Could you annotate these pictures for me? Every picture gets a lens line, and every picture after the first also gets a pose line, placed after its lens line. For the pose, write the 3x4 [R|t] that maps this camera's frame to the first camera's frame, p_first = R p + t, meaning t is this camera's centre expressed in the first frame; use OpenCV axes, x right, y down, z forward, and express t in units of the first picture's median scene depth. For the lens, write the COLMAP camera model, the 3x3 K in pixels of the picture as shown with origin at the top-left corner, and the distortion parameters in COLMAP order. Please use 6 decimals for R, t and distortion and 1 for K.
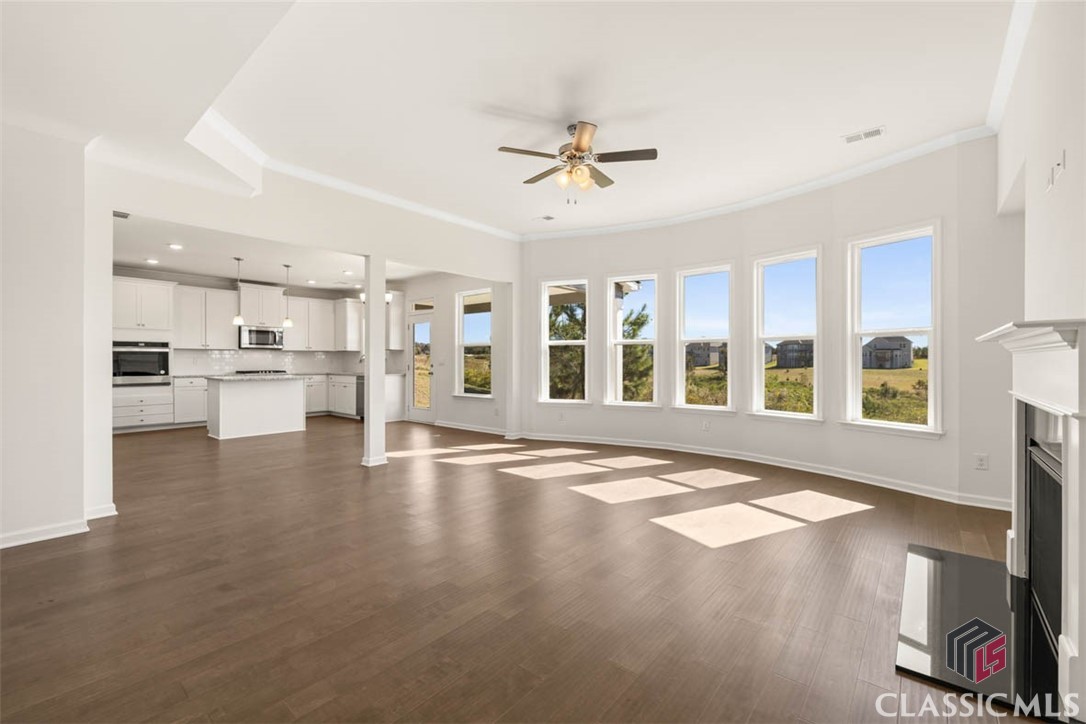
lens RADIAL K [[462.4, 0, 548.4], [0, 462.4, 359.5], [0, 0, 1]] dist [0.001808, -0.000020]
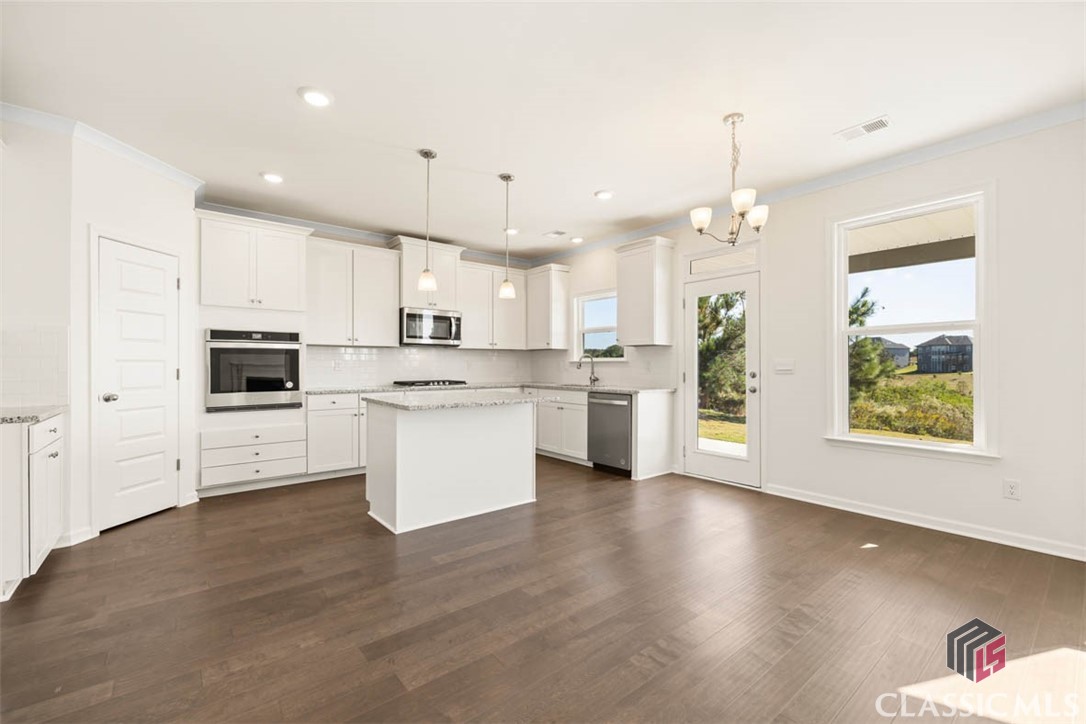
lens RADIAL K [[462.4, 0, 549.7], [0, 462.4, 363.3], [0, 0, 1]] dist [0.001808, -0.000020]
pose [[0.983183, -0.000452, -0.182623, -0.363989], [0.000416, 1.000000, -0.000235, 0.000829], [0.182623, 0.000155, 0.983183, 0.437407]]
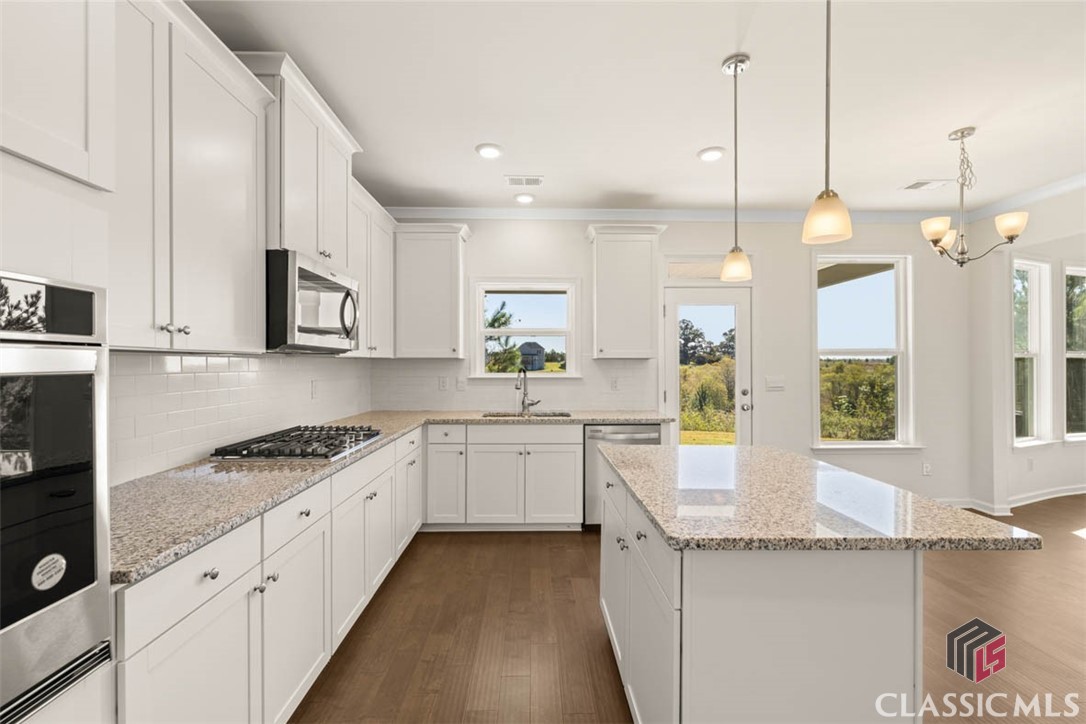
lens RADIAL K [[462.4, 0, 546.1], [0, 462.4, 358.9], [0, 0, 1]] dist [0.001808, -0.000020]
pose [[0.745008, 0.007094, 0.667017, -0.721577], [-0.002557, 0.999966, -0.007780, -0.017464], [-0.667050, 0.004091, 0.745002, 0.744592]]
